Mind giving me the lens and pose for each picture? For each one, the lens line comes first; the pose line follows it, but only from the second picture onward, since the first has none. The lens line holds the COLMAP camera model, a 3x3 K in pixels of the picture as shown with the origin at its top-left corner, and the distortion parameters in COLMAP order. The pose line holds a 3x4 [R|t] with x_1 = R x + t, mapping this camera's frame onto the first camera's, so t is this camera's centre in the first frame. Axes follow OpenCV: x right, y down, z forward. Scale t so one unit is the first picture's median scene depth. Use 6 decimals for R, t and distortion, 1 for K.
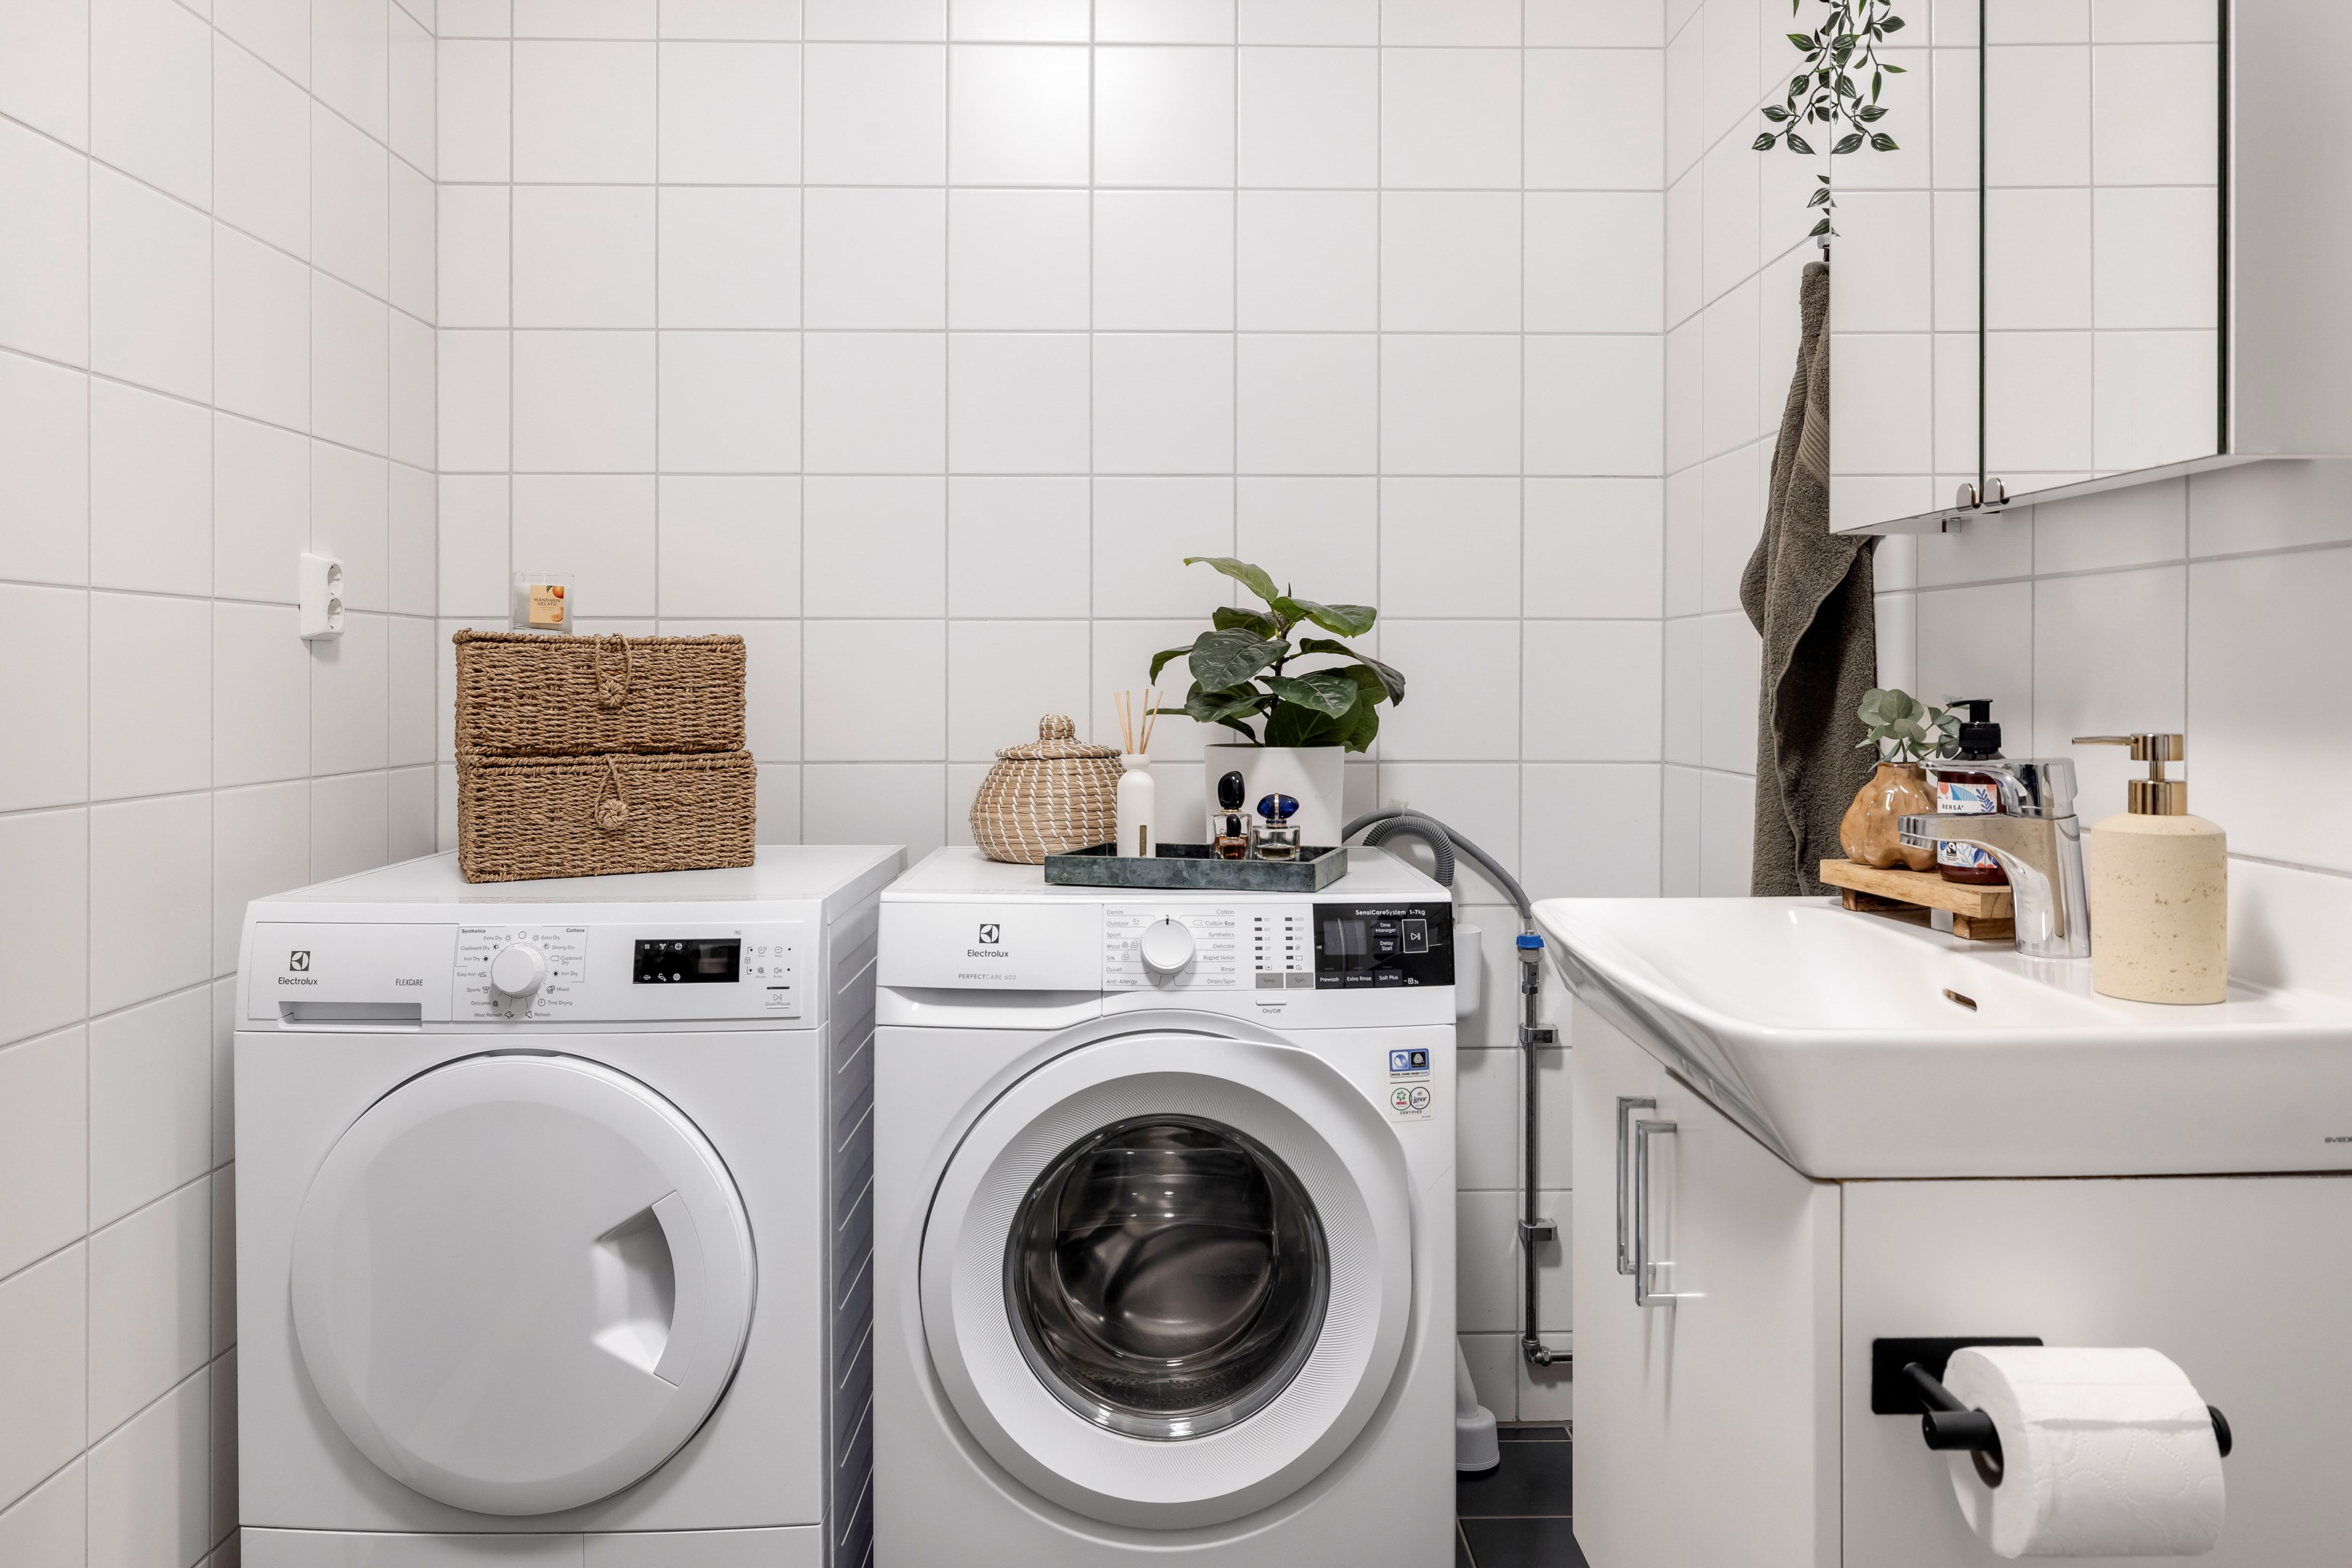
lens RADIAL K [[1463.5, 0, 1179.9], [0, 1463.5, 678.0], [0, 0, 1]] dist [-0.002431, -0.000377]
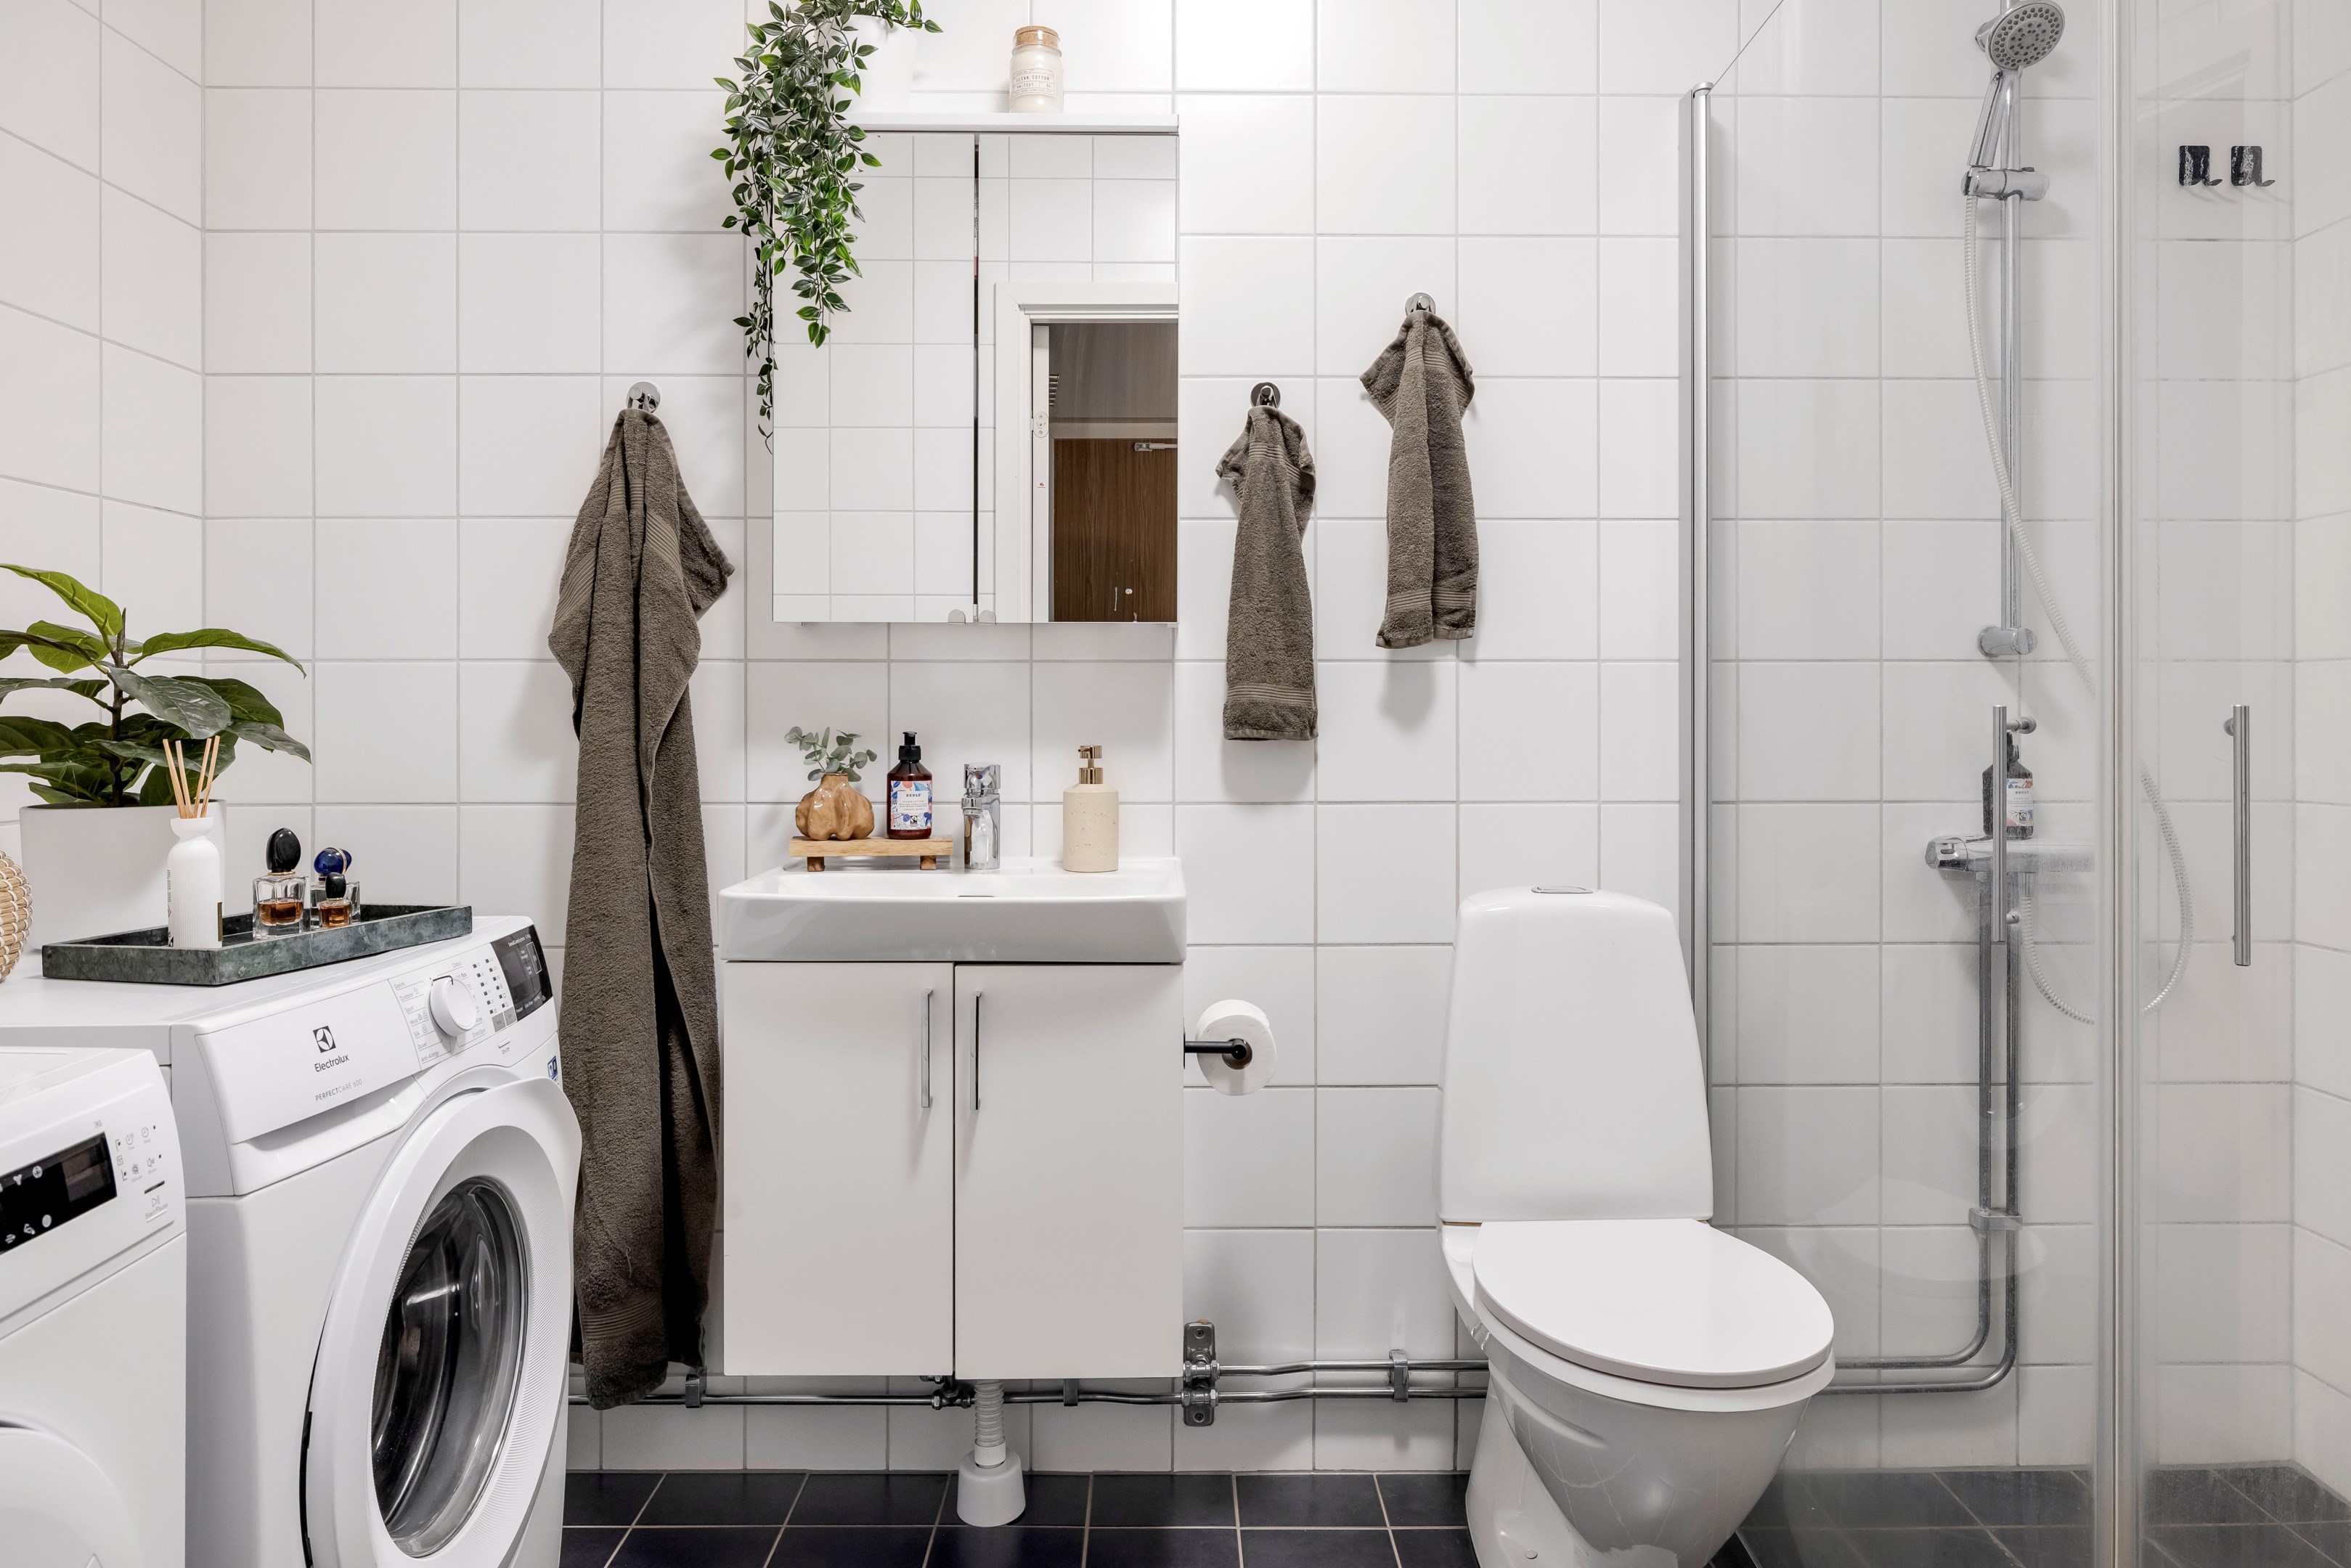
lens RADIAL K [[1453.2, 0, 1178.4], [0, 1453.2, 709.9], [0, 0, 1]] dist [-0.002099, -0.000323]
pose [[0.014409, 0.003921, 0.999888, -0.926267], [-0.004939, 0.999980, -0.003850, -0.004800], [-0.999884, -0.004883, 0.014428, 0.525954]]
